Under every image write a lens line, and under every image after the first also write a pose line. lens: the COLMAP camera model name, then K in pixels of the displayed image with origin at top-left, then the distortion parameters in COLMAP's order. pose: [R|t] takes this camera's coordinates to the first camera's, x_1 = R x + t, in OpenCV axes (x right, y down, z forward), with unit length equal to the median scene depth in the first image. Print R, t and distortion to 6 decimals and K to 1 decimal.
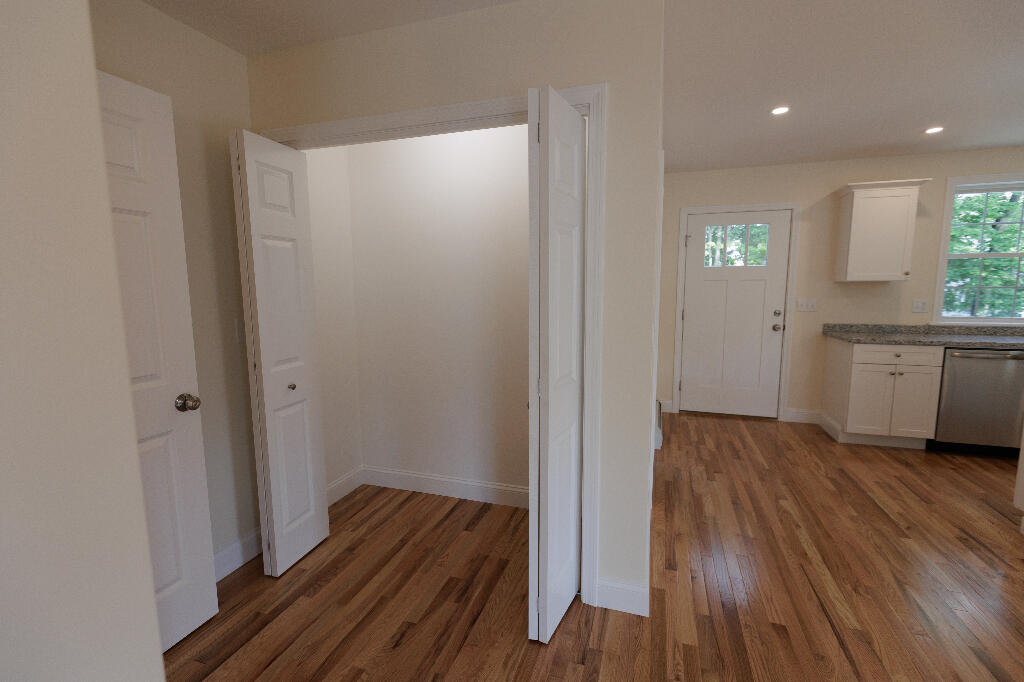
lens RADIAL K [[456.5, 0, 517.8], [0, 456.5, 344.6], [0, 0, 1]] dist [-0.000039, -0.000154]
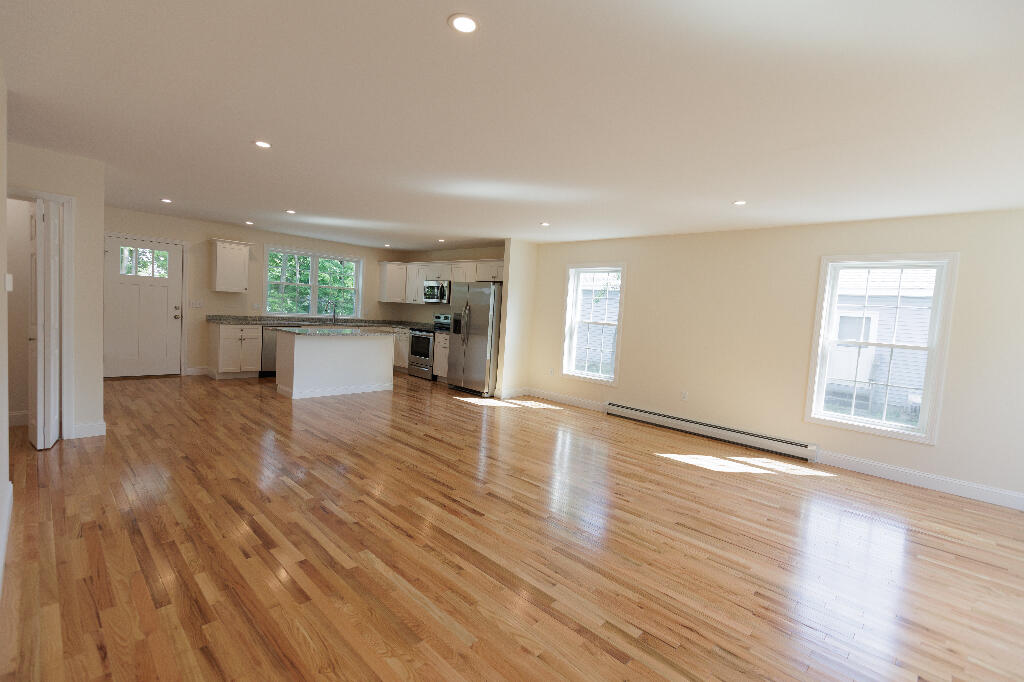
lens RADIAL K [[456.5, 0, 517.8], [0, 456.5, 344.6], [0, 0, 1]] dist [-0.000039, -0.000154]
pose [[0.444973, -0.030367, 0.895029, -0.376691], [0.047406, 0.998822, 0.010320, 0.111611], [-0.894288, 0.037838, 0.445889, -0.872156]]
